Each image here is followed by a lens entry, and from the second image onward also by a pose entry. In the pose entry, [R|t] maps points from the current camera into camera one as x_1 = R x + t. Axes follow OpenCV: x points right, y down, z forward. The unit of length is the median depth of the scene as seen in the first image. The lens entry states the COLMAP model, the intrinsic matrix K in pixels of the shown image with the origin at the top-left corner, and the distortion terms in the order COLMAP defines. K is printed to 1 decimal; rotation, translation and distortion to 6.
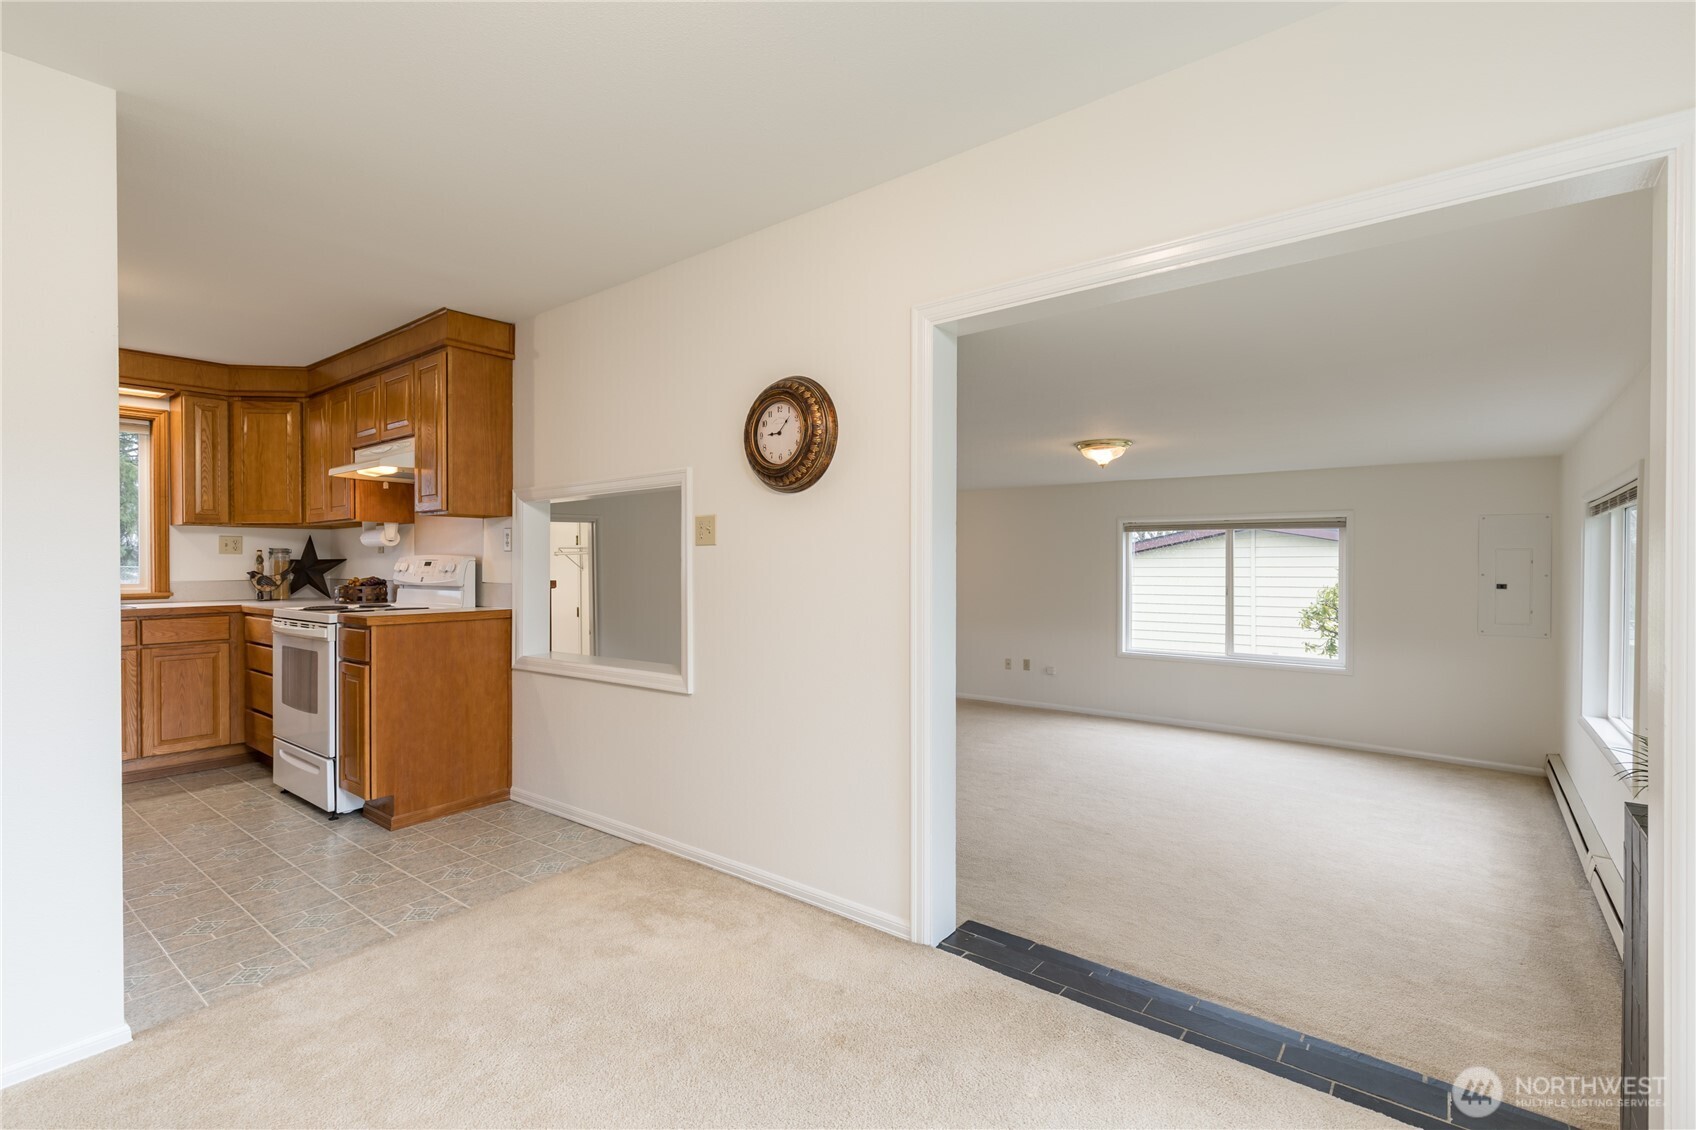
lens RADIAL K [[775.7, 0, 833.5], [0, 775.7, 565.4], [0, 0, 1]] dist [0.009083, -0.003486]
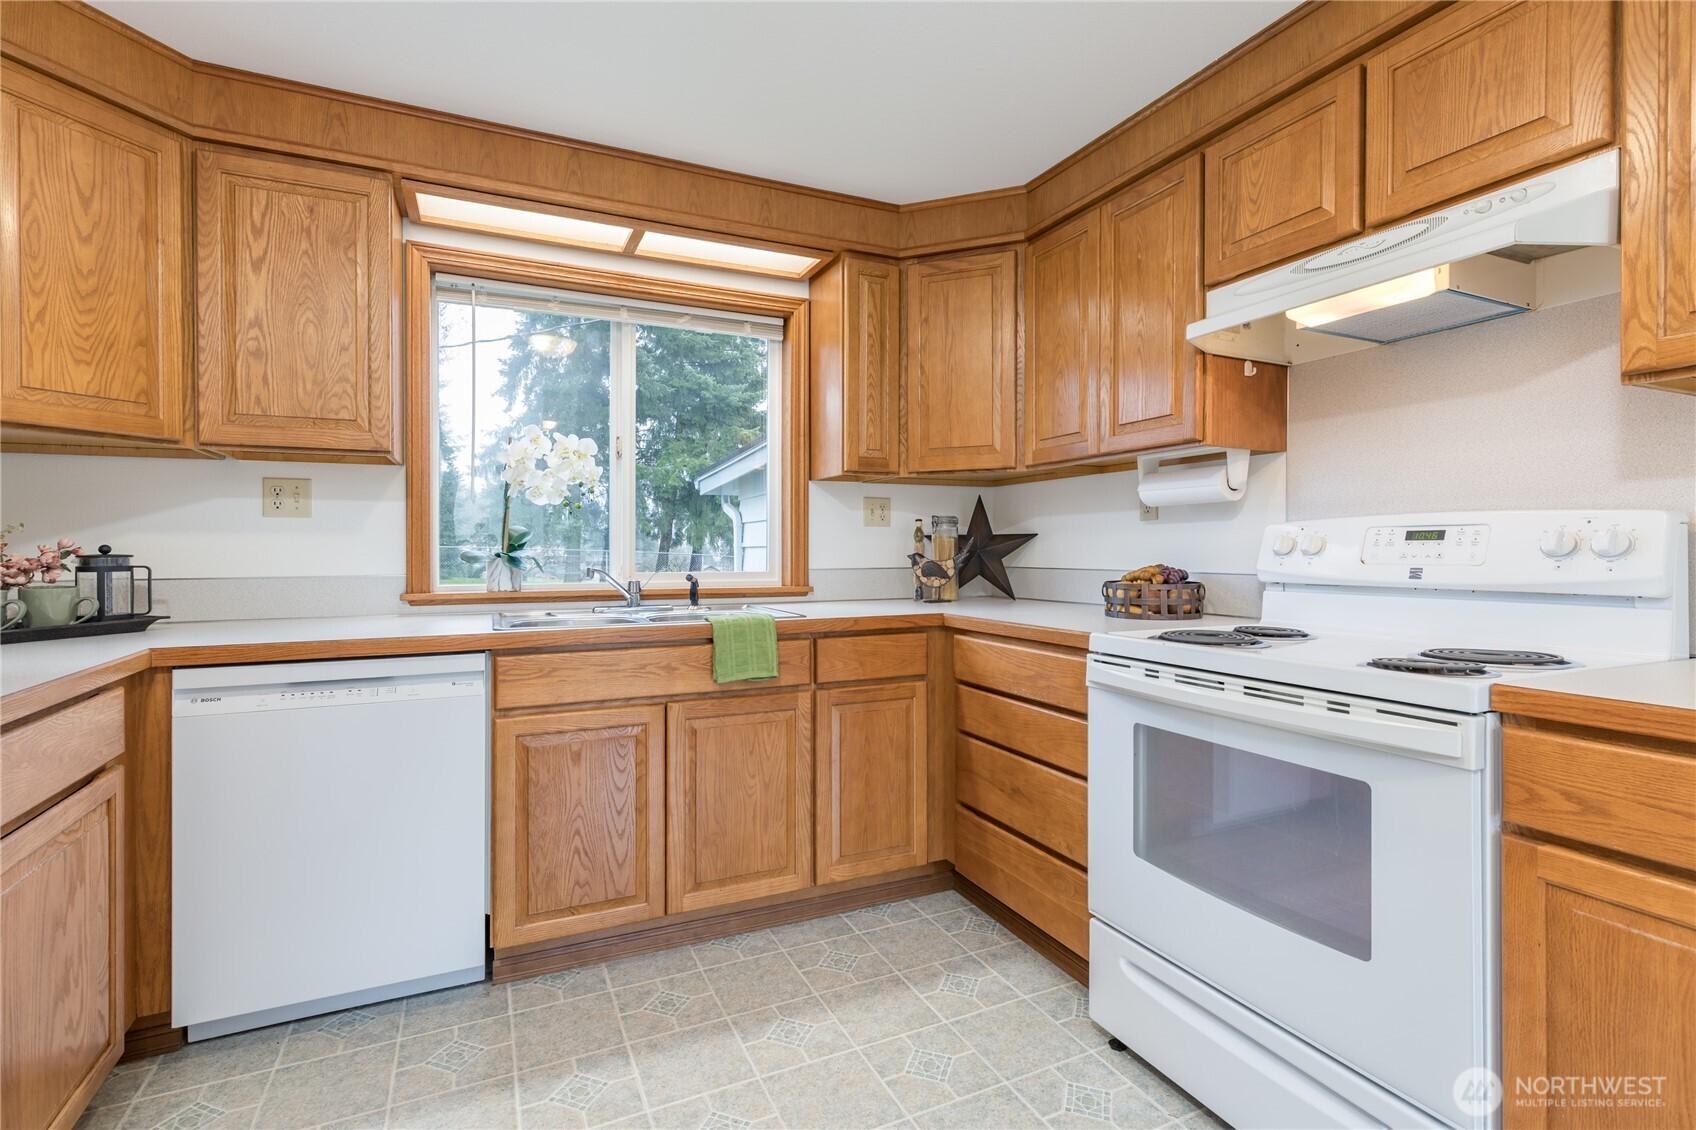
lens RADIAL K [[775.7, 0, 843.2], [0, 775.7, 547.6], [0, 0, 1]] dist [0.009083, -0.003486]
pose [[0.897867, -0.000698, -0.440266, -0.553633], [-0.001085, 0.999992, -0.003798, 0.005625], [0.440265, 0.003888, 0.897859, 0.449008]]
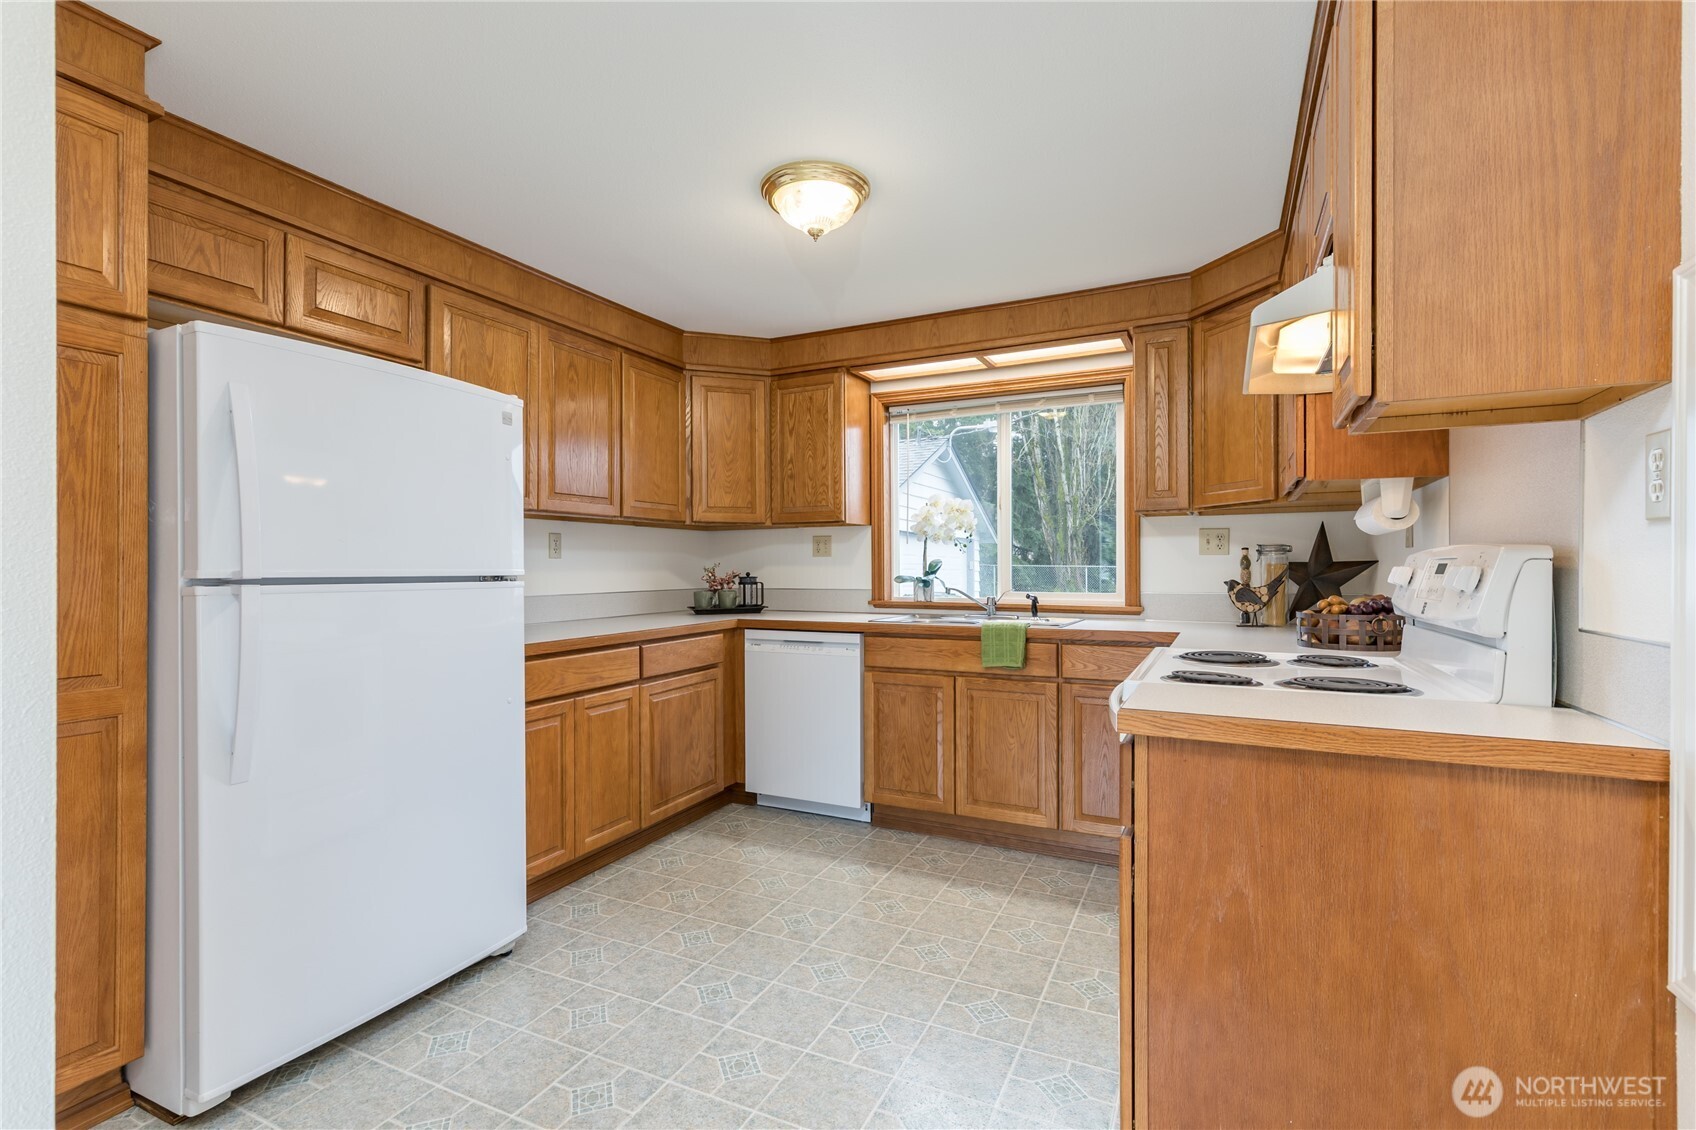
lens RADIAL K [[775.7, 0, 842.6], [0, 775.7, 567.9], [0, 0, 1]] dist [0.009083, -0.003486]
pose [[0.219844, -0.000576, -0.975535, -0.186651], [-0.002310, 0.999997, -0.001111, -0.001310], [0.975532, 0.002498, 0.219842, 0.560310]]
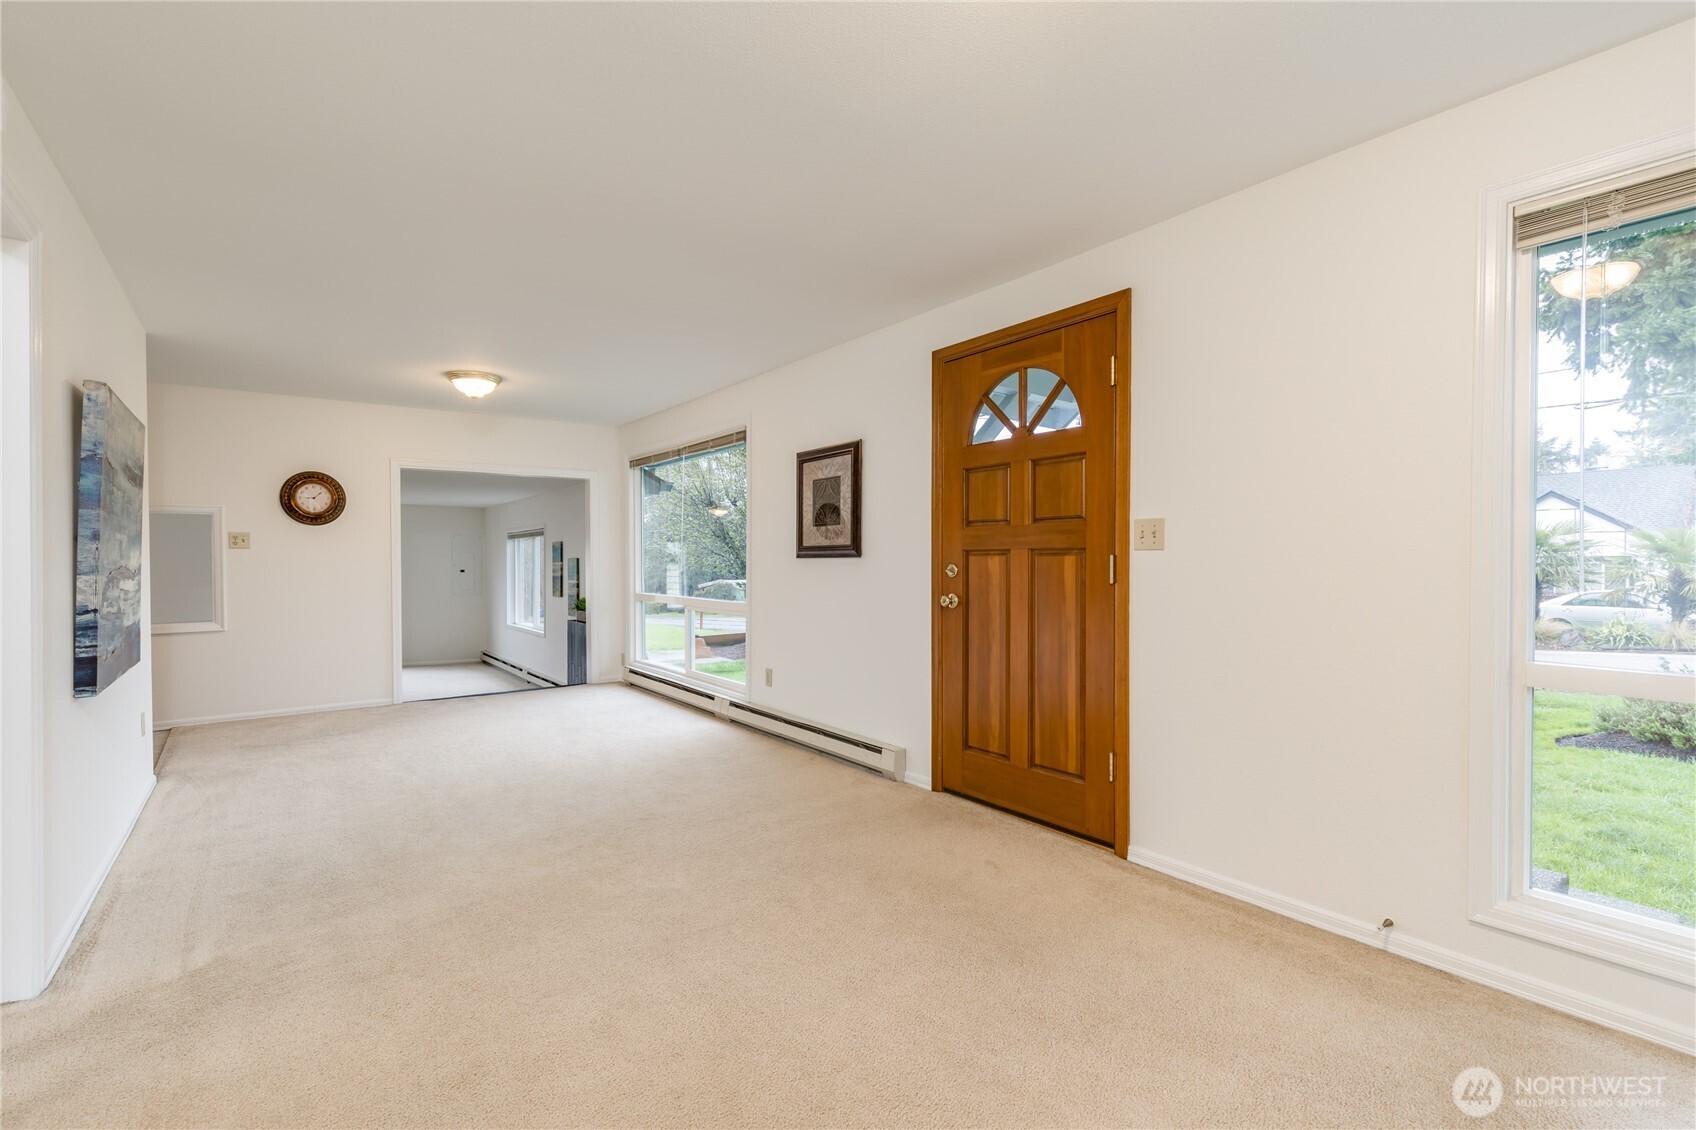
lens RADIAL K [[775.7, 0, 846.4], [0, 775.7, 553.2], [0, 0, 1]] dist [0.009083, -0.003486]
pose [[0.248688, 0.005823, 0.968566, -1.021872], [0.009907, 0.999914, -0.008555, 0.009137], [-0.968533, 0.011723, 0.248609, -0.552550]]
